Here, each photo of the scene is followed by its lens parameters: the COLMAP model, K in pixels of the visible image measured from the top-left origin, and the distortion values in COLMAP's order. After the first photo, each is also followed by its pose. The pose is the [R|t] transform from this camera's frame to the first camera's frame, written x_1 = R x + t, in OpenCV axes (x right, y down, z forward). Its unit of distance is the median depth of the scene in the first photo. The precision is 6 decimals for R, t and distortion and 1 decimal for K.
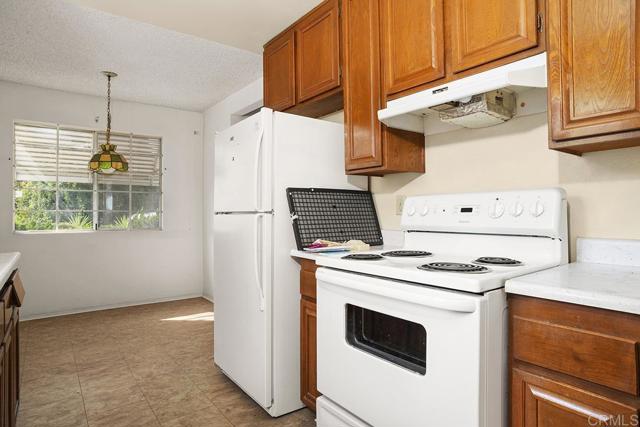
lens RADIAL K [[370.4, 0, 318.6], [0, 370.4, 210.9], [0, 0, 1]] dist [-0.082965, 0.059010]
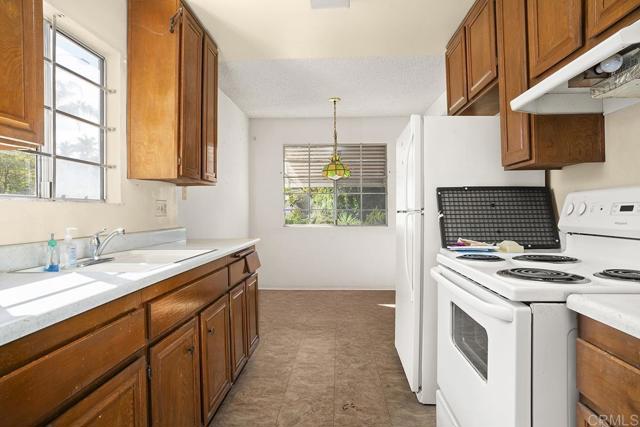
lens RADIAL K [[370.4, 0, 318.6], [0, 370.4, 210.9], [0, 0, 1]] dist [-0.082965, 0.059010]
pose [[0.762065, -0.002033, -0.647497, 0.321652], [0.006880, 0.999964, 0.004958, -0.004363], [0.647464, -0.008233, 0.762052, -0.003110]]
